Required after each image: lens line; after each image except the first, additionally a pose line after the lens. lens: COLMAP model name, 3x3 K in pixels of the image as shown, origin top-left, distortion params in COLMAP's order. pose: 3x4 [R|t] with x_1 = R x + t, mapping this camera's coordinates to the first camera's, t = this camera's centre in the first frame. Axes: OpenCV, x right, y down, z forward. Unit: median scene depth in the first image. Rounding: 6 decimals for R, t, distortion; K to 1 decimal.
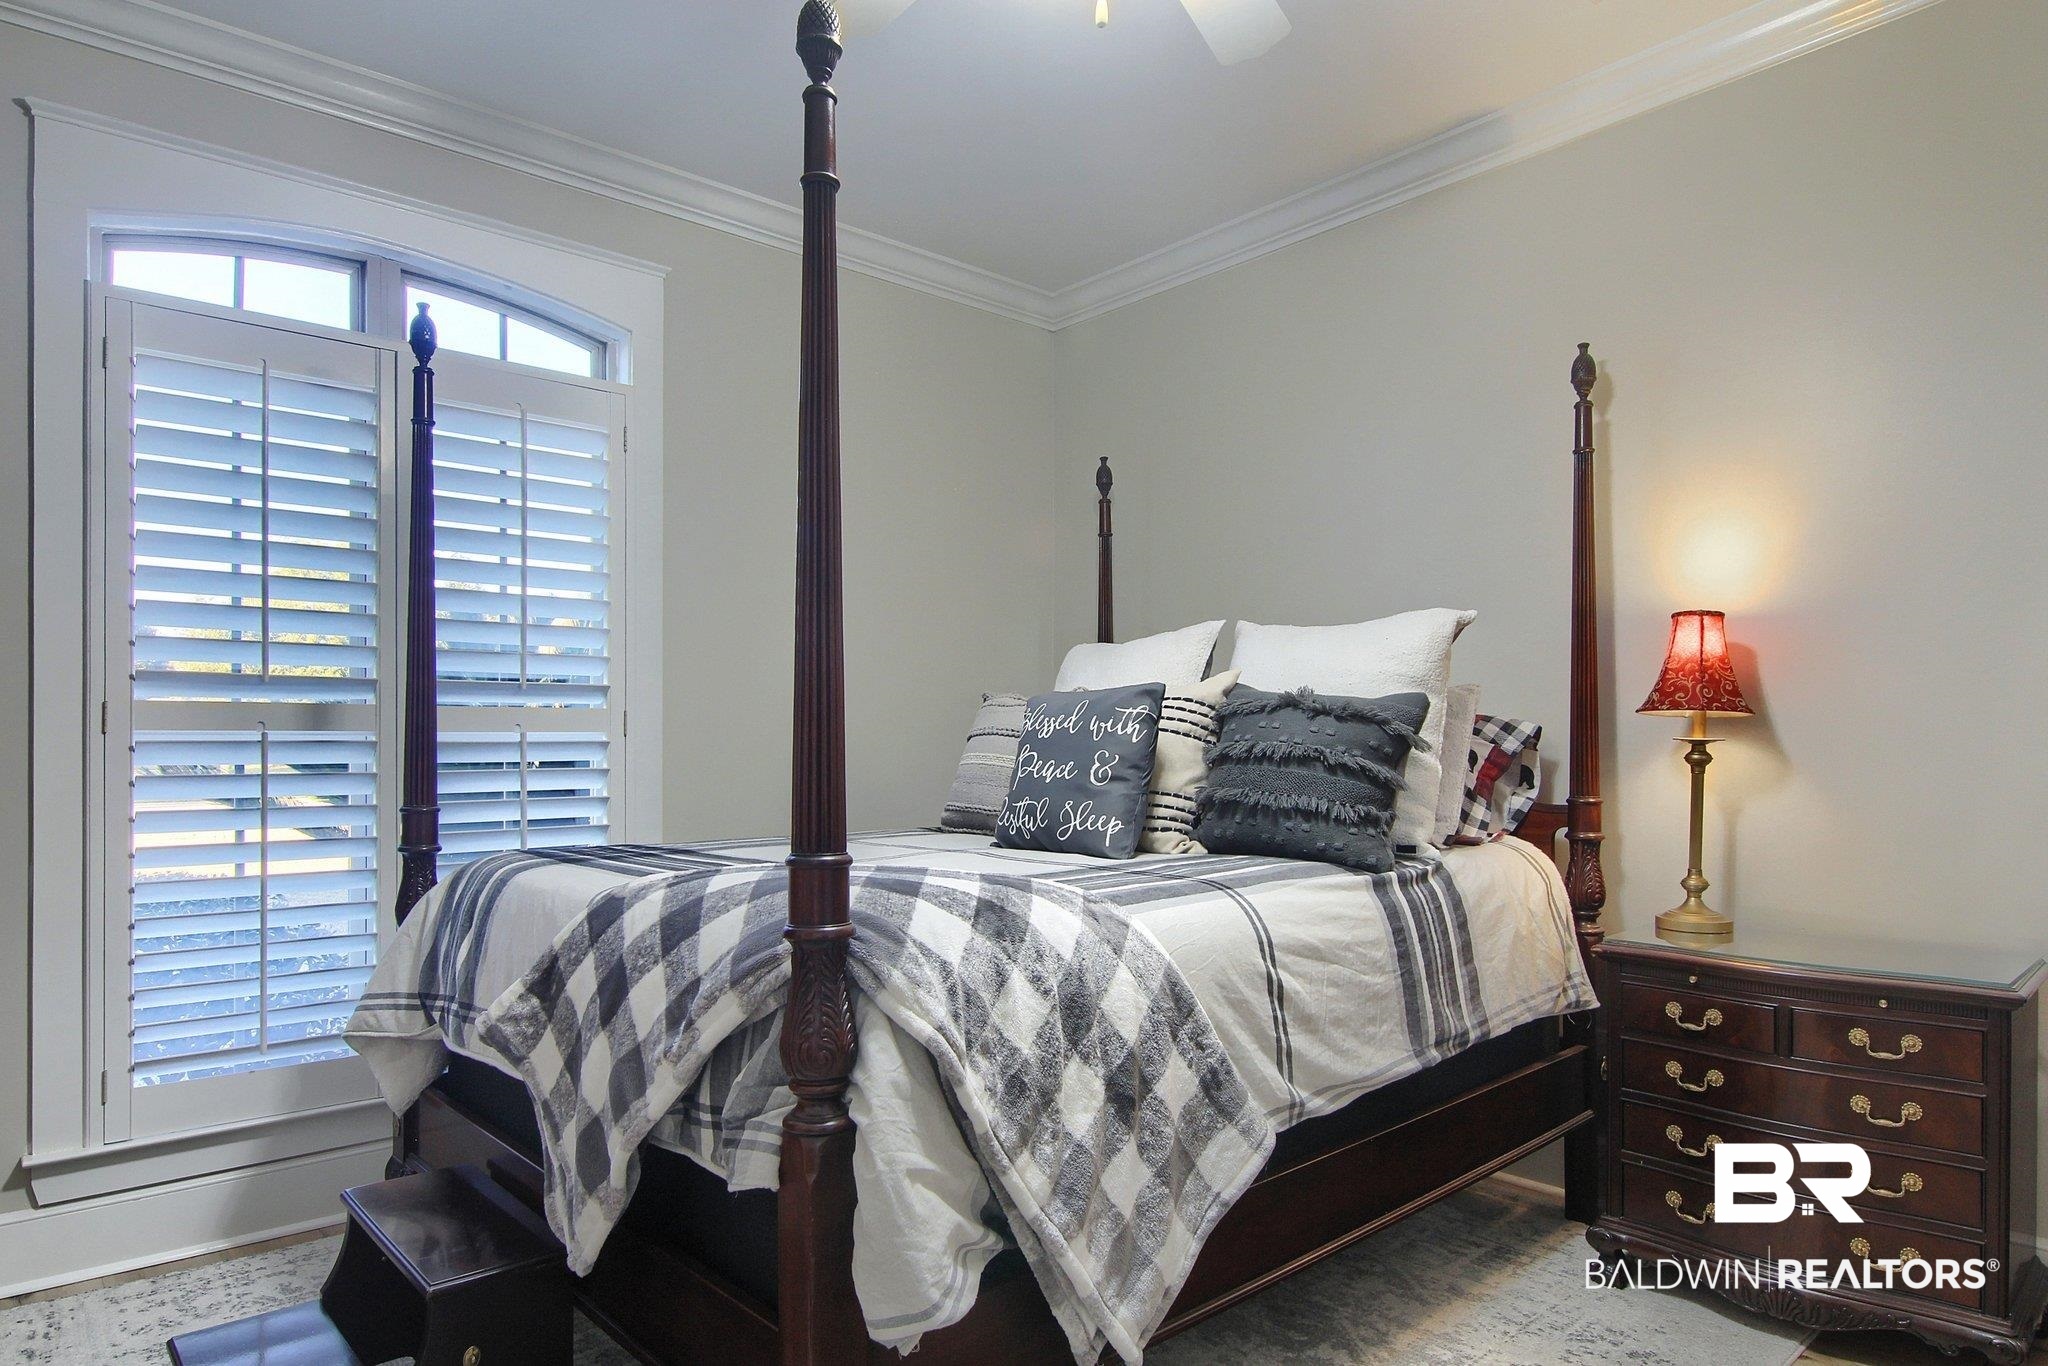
lens RADIAL K [[1227.6, 0, 992.7], [0, 1227.6, 736.2], [0, 0, 1]] dist [-0.004260, 0.000066]
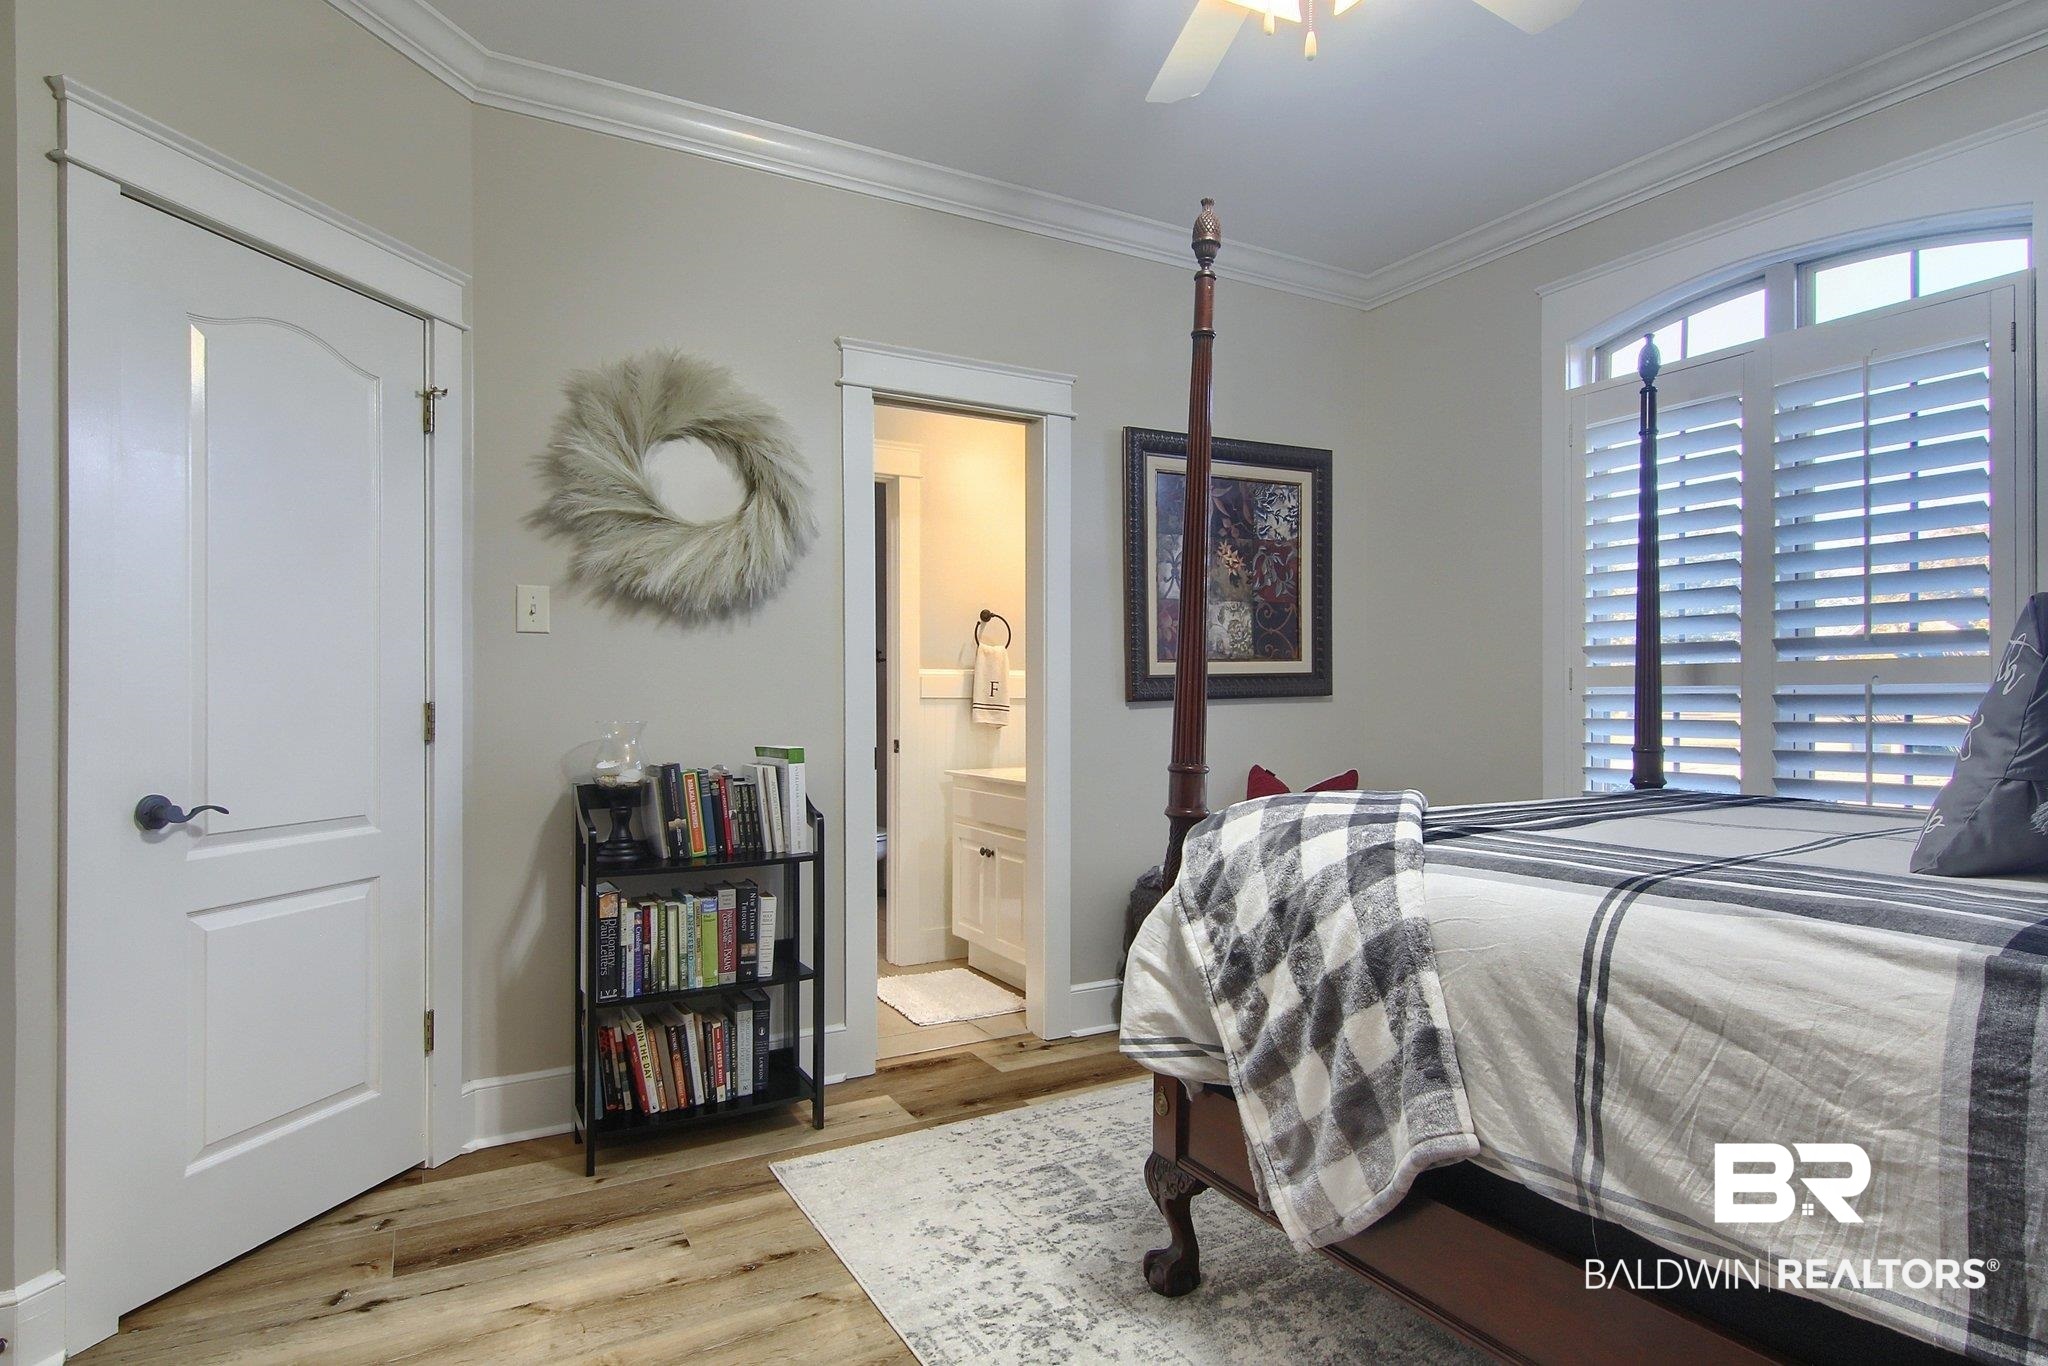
lens RADIAL K [[1139.8, 0, 1025.2], [0, 1139.8, 696.5], [0, 0, 1]] dist [-0.014883, -0.000863]
pose [[-0.229978, 0.000751, -0.973195, 0.837089], [0.003971, 0.999992, -0.000166, 0.004388], [0.973188, -0.003903, -0.229979, 0.705216]]
